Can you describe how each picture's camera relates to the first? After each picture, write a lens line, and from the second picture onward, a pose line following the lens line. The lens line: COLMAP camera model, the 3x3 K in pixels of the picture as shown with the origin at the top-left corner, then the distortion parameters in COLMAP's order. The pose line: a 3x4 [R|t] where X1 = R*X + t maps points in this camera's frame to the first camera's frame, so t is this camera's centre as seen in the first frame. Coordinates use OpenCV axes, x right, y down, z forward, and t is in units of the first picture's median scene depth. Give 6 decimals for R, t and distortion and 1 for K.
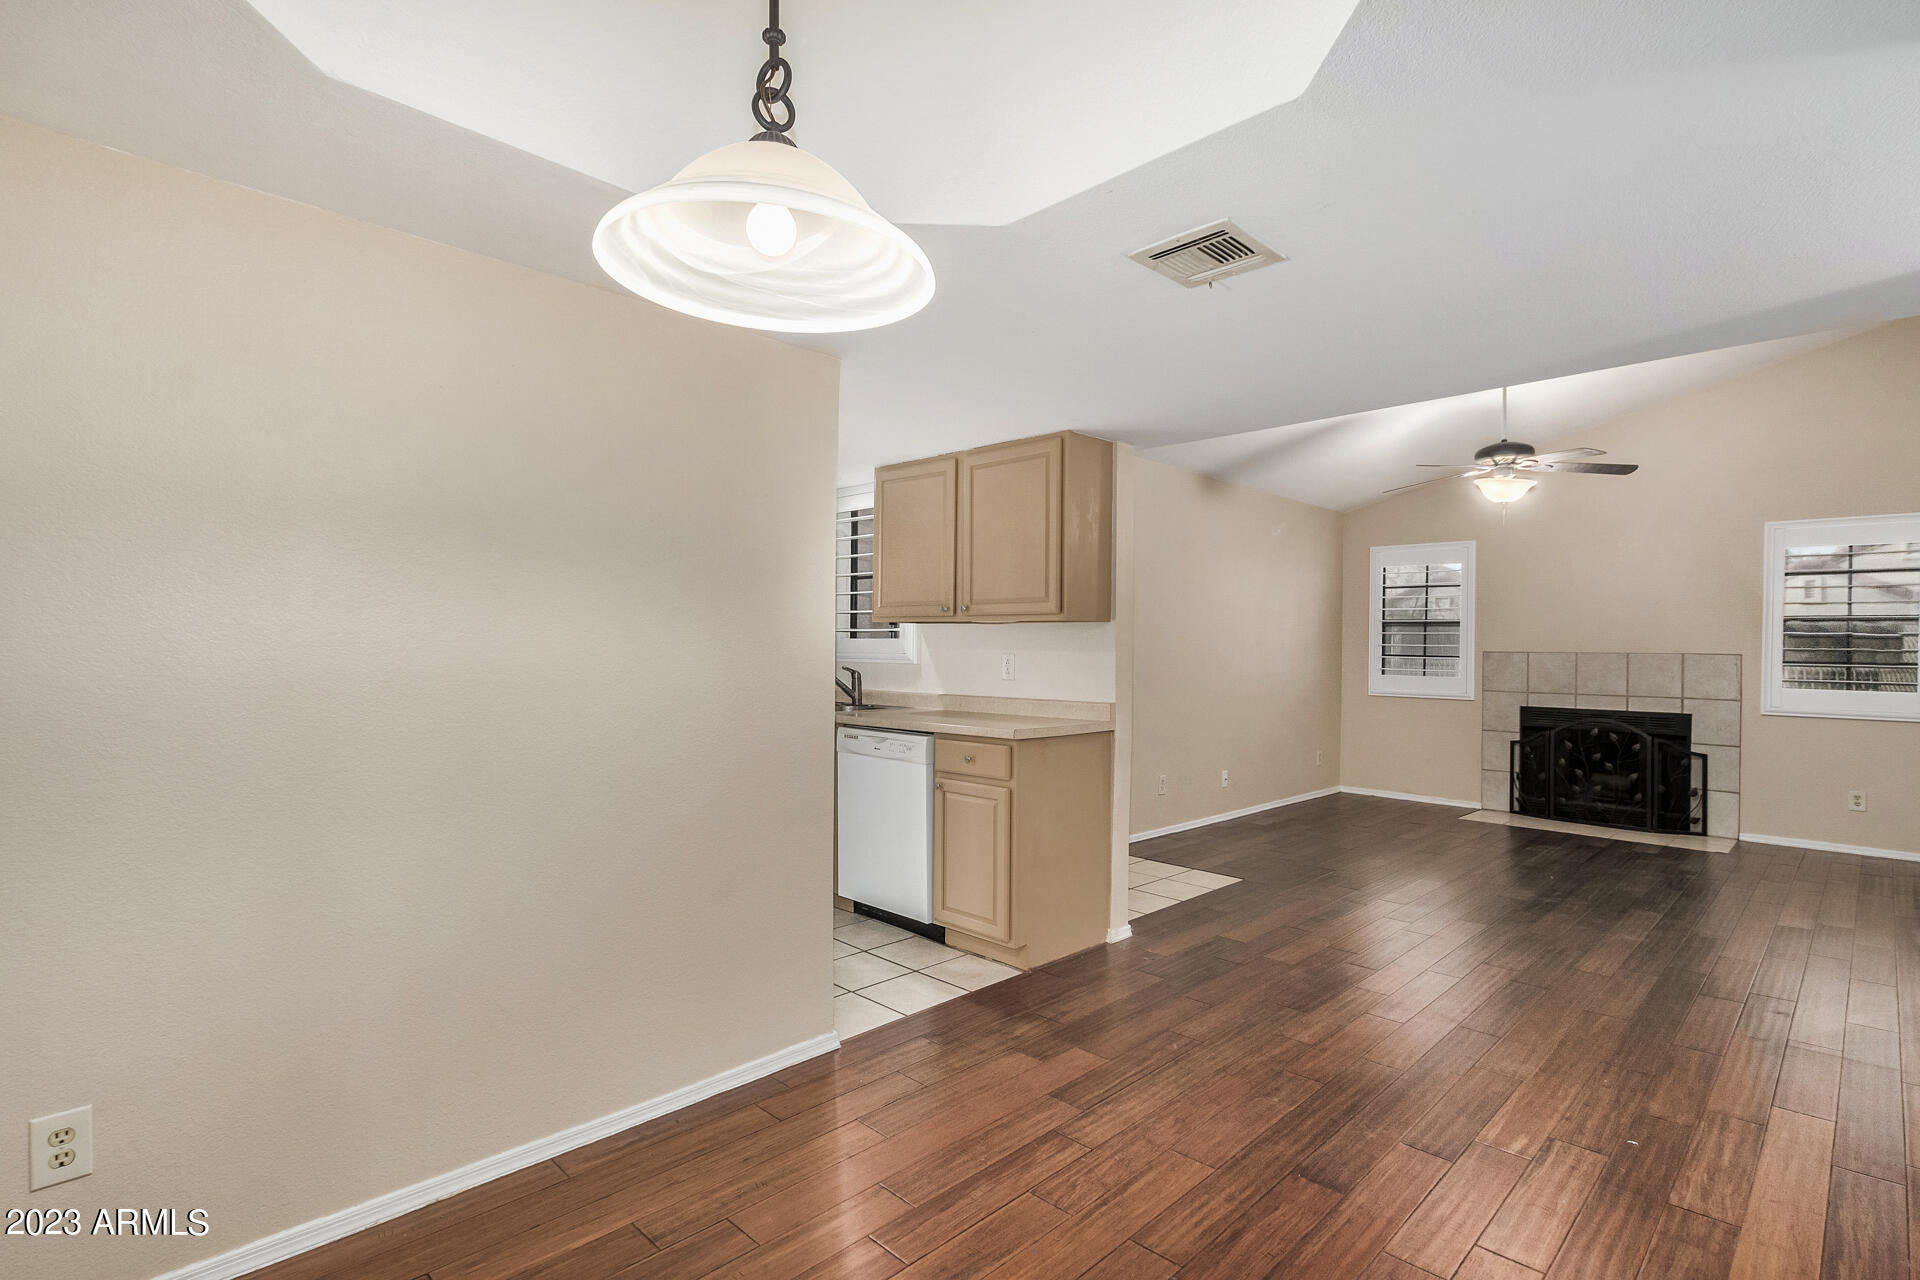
lens RADIAL K [[959.0, 0, 936.6], [0, 959.0, 649.8], [0, 0, 1]] dist [0.001157, -0.000264]
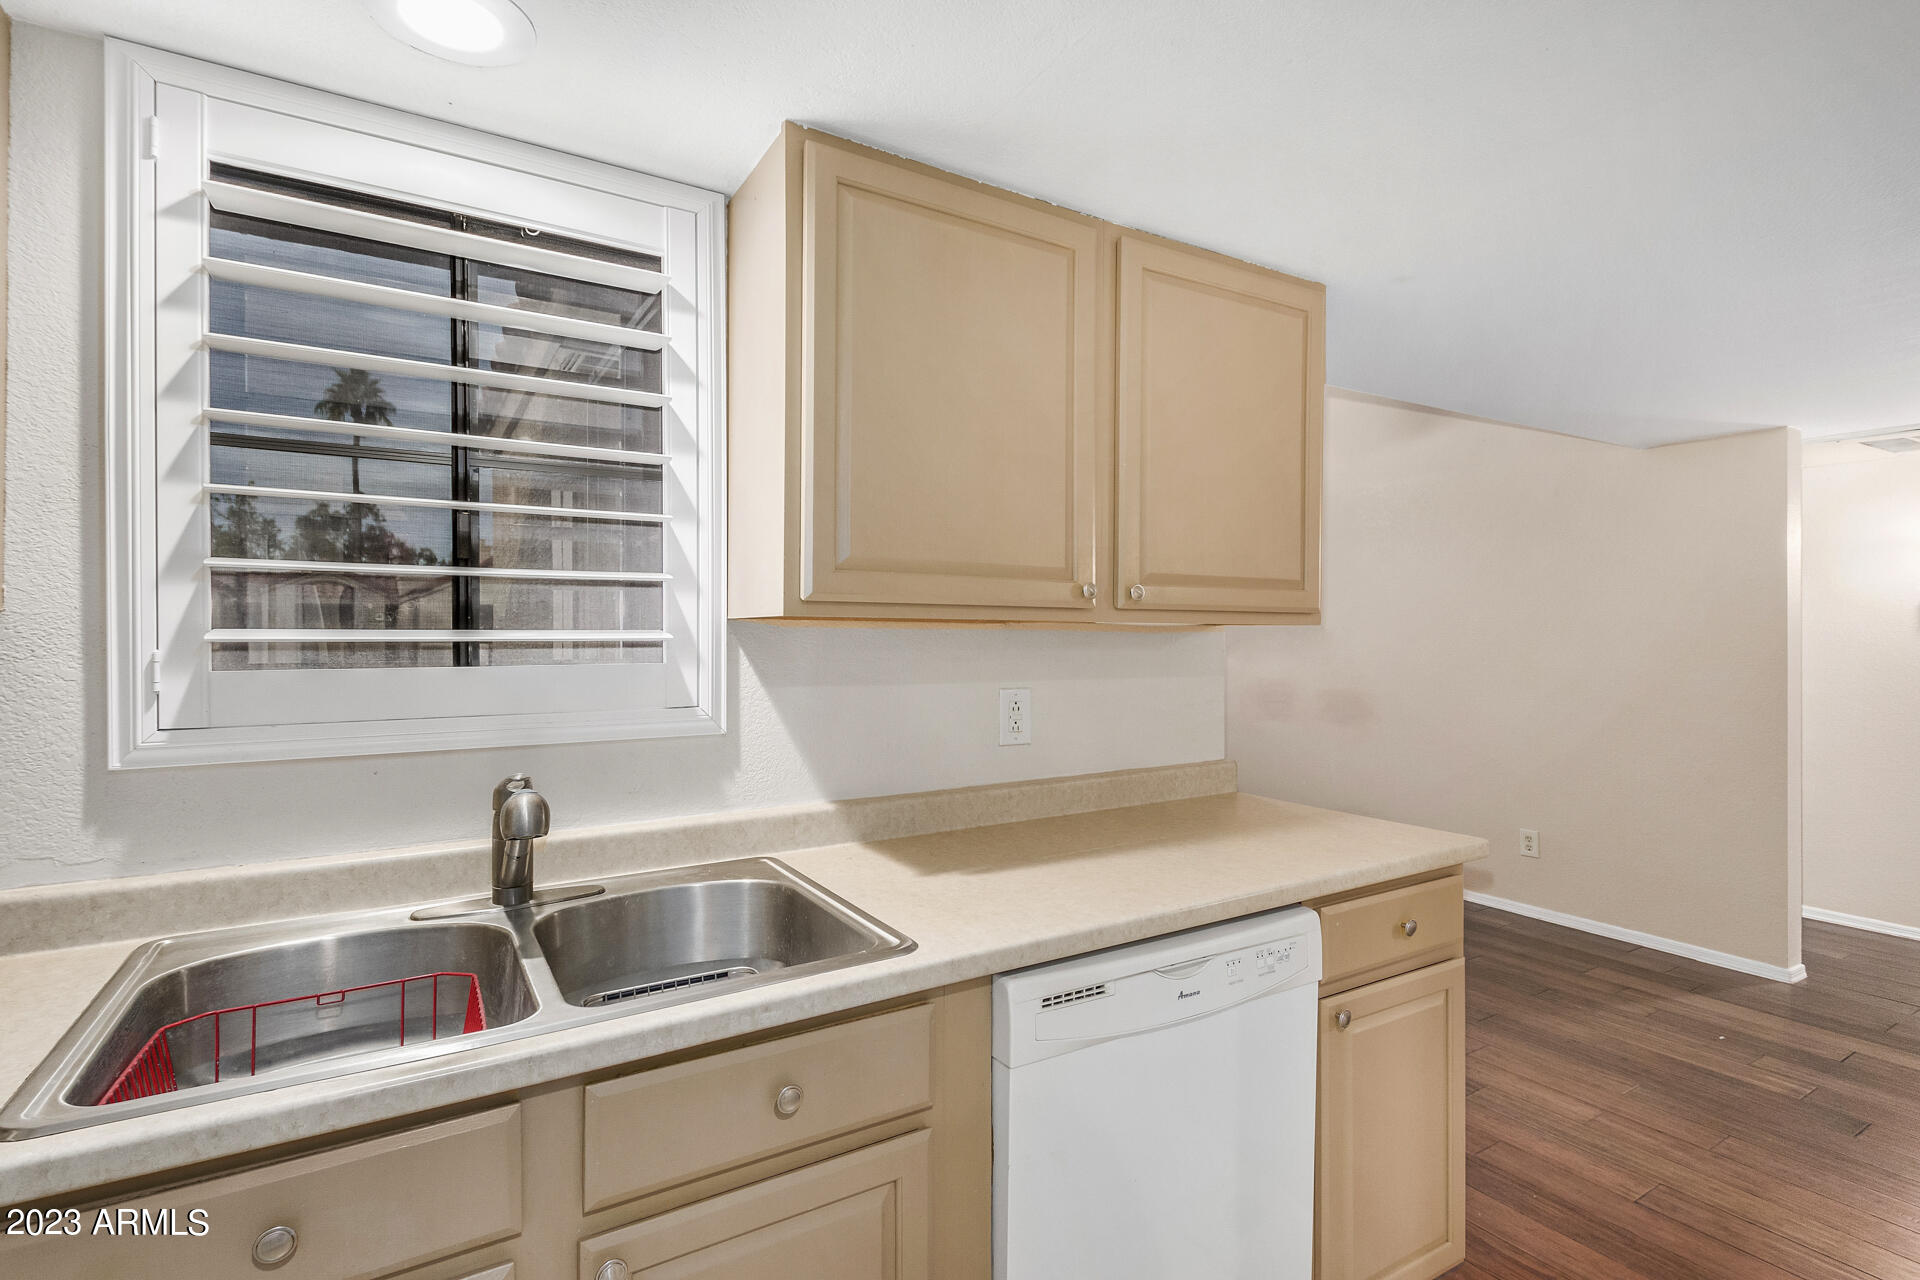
lens RADIAL K [[897.3, 0, 1011.7], [0, 897.3, 633.8], [0, 0, 1]] dist [0.003714, -0.000394]
pose [[0.206292, -0.010329, 0.978436, -0.365879], [0.007267, 0.999933, 0.009024, -0.027241], [-0.978464, 0.005249, 0.206353, 0.941324]]
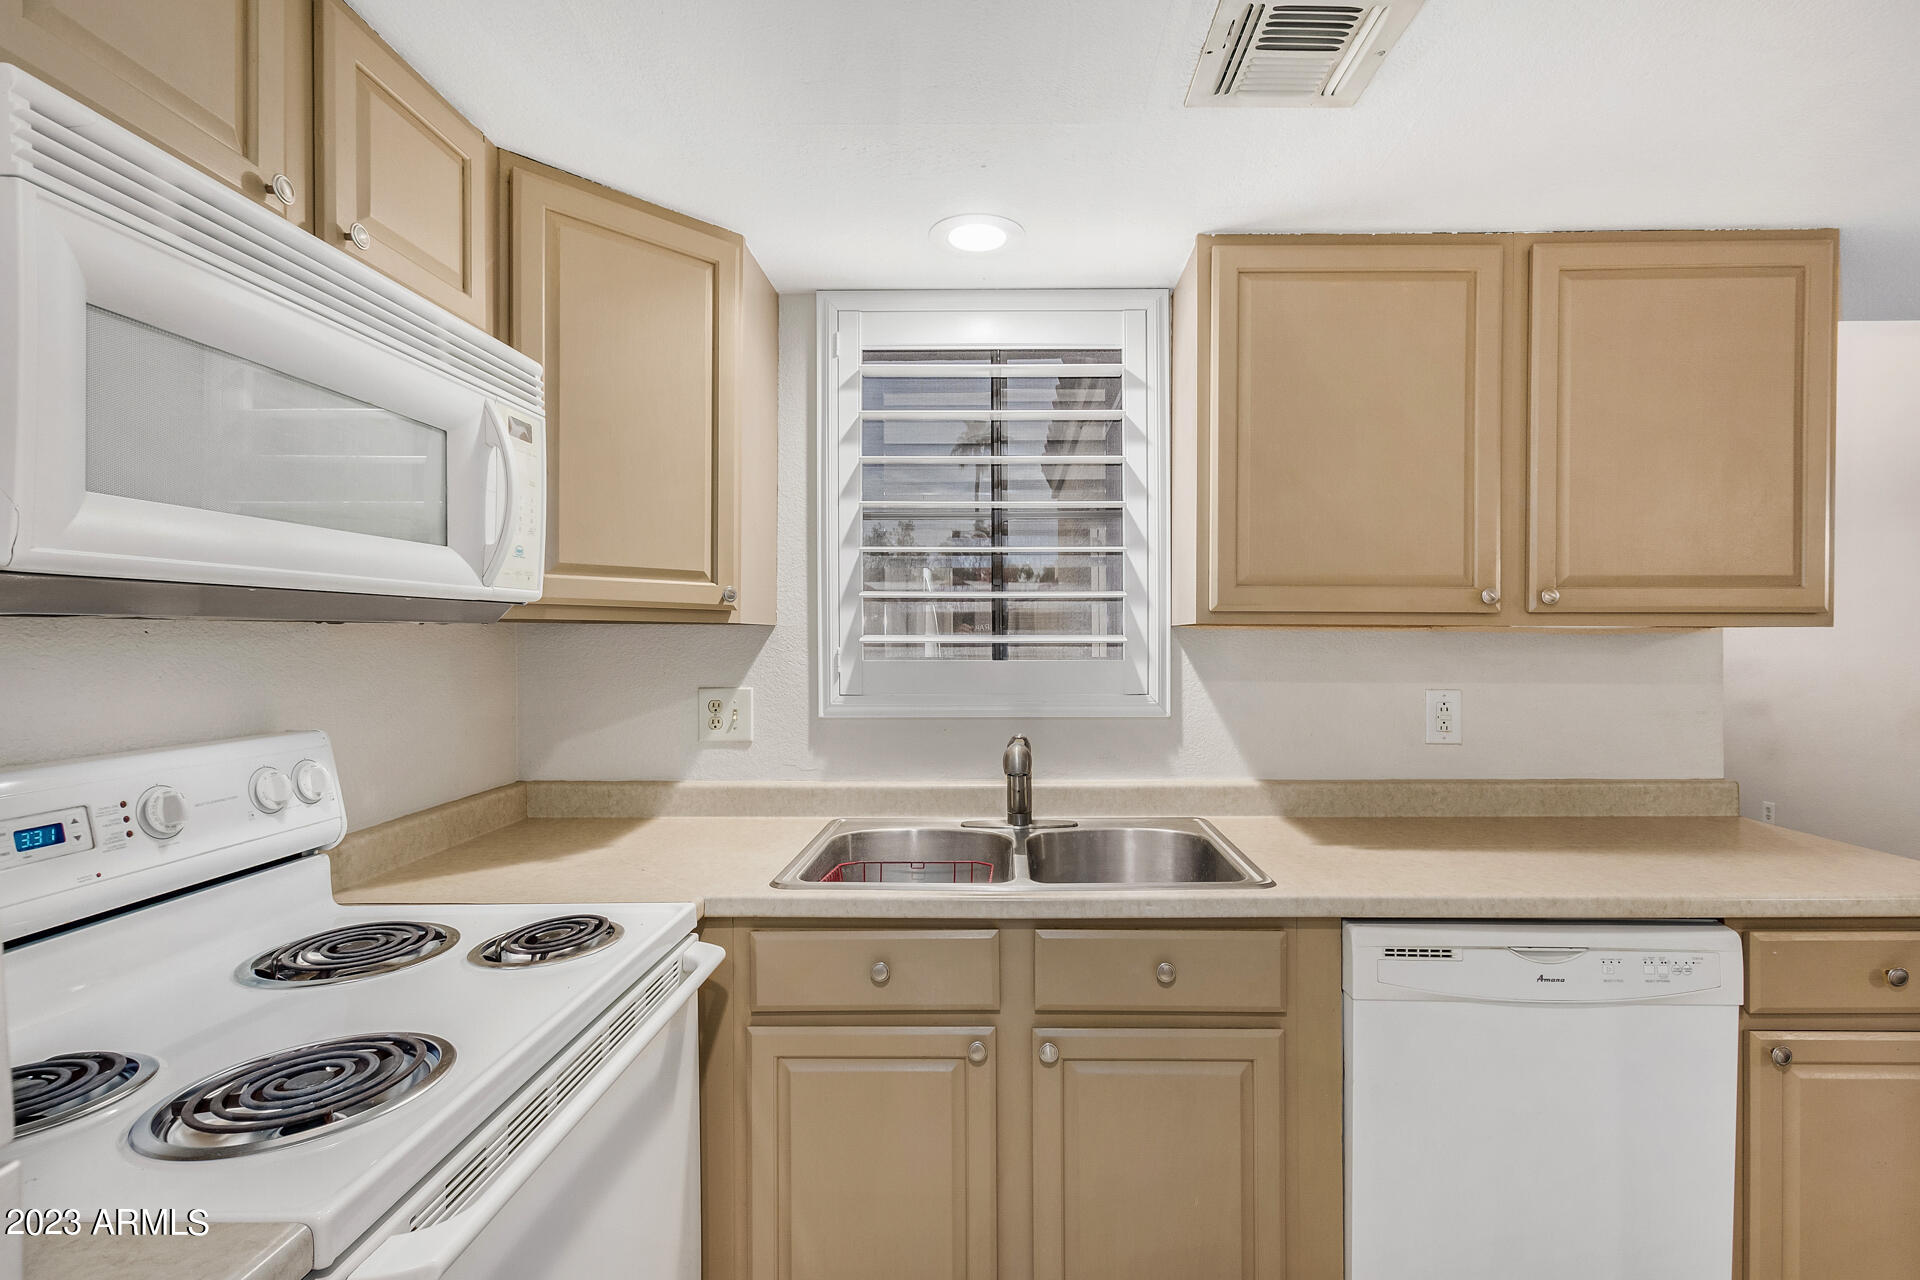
lens RADIAL K [[916.8, 0, 1013.6], [0, 916.8, 639.6], [0, 0, 1]] dist [0.003966, 0.000251]
pose [[0.714111, -0.012214, 0.699926, -0.420939], [0.012203, 0.999913, 0.004999, -0.027037], [-0.699926, 0.004972, 0.714198, 0.846737]]
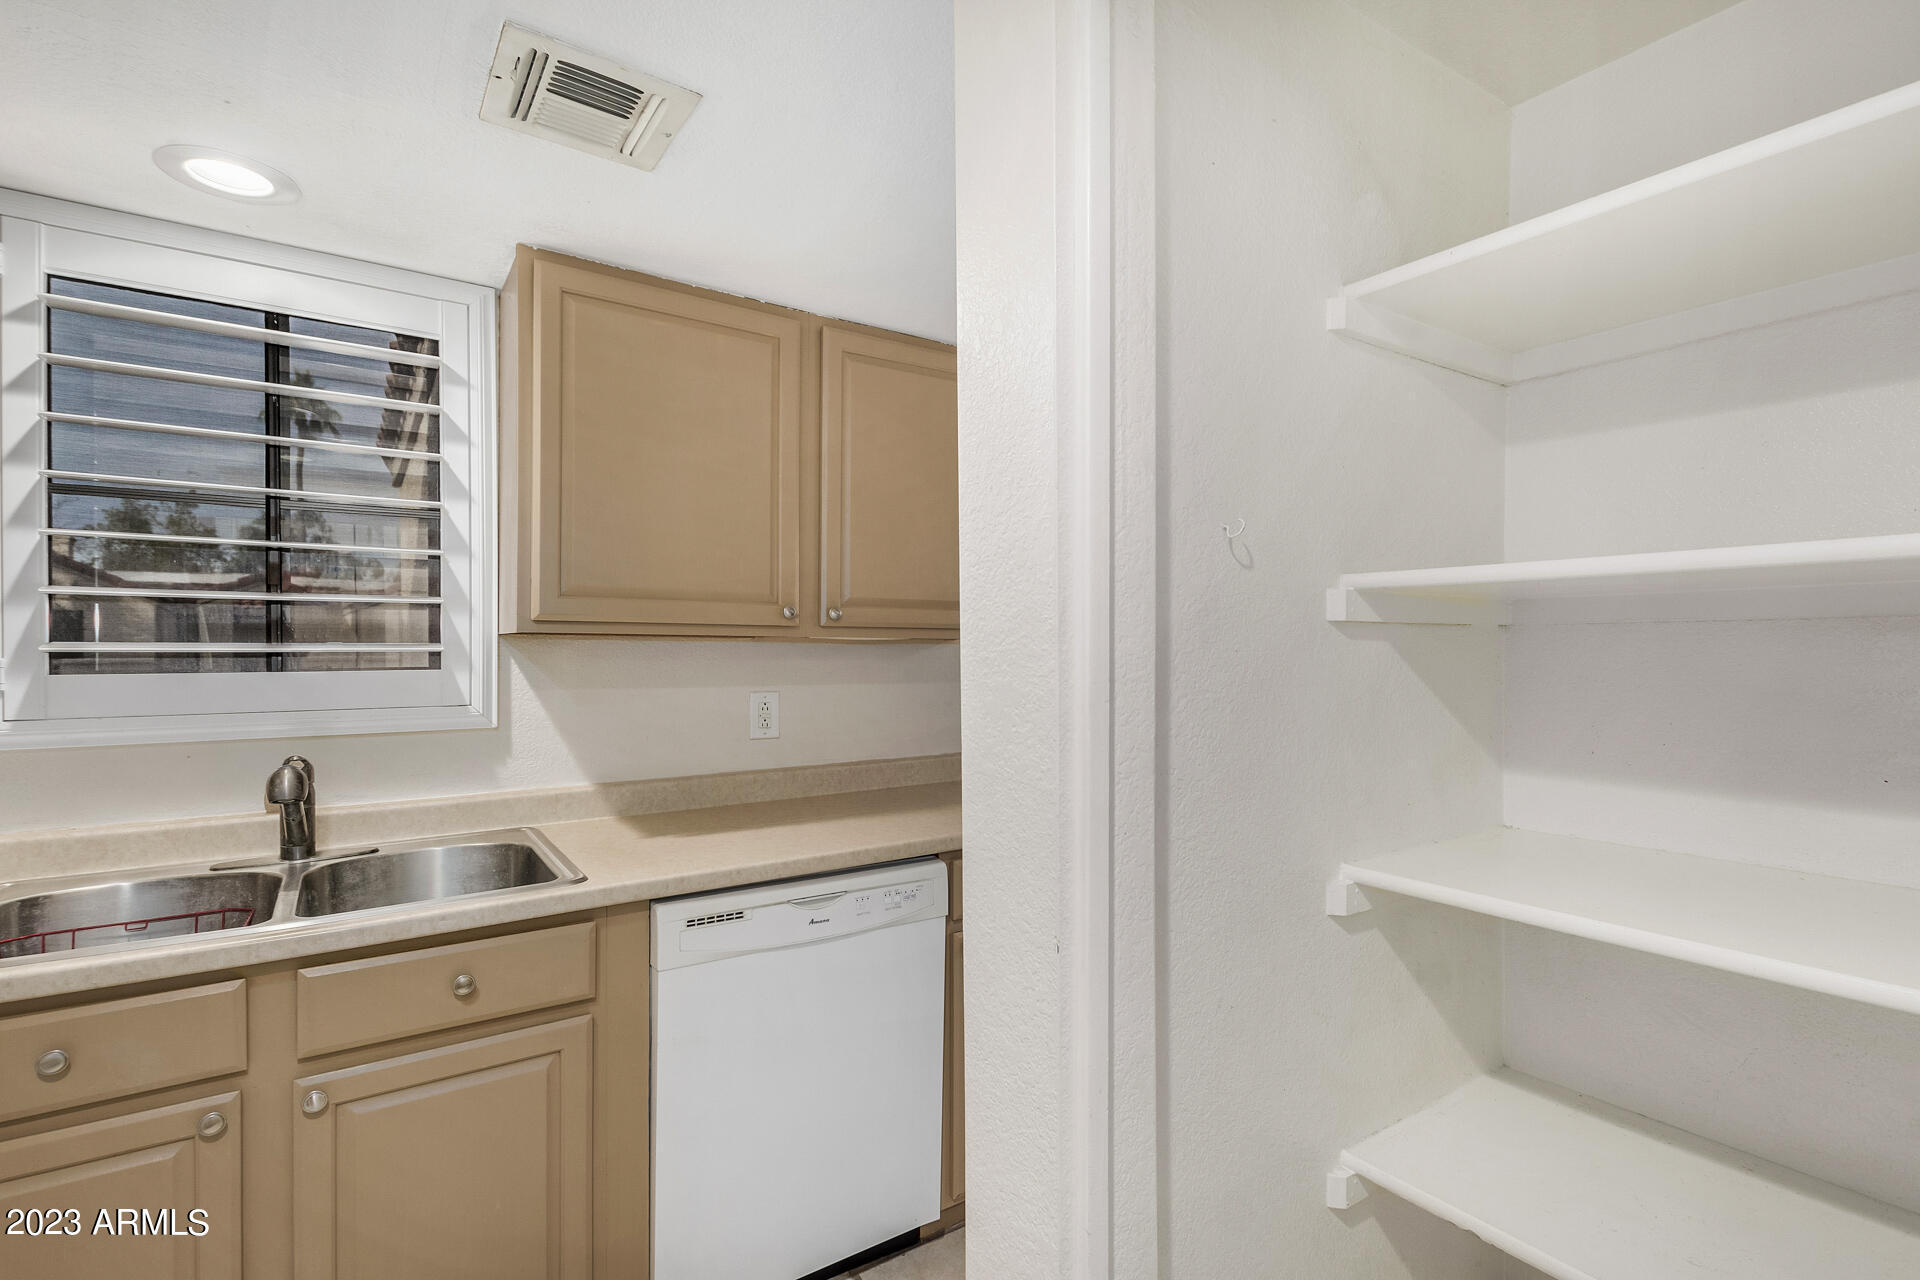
lens RADIAL K [[885.6, 0, 988.9], [0, 885.6, 648.8], [0, 0, 1]] dist [0.003110, -0.001344]
pose [[0.173739, -0.011545, 0.984724, -0.429253], [0.006296, 0.999924, 0.010612, -0.026597], [-0.984772, 0.004356, 0.173798, 0.804742]]
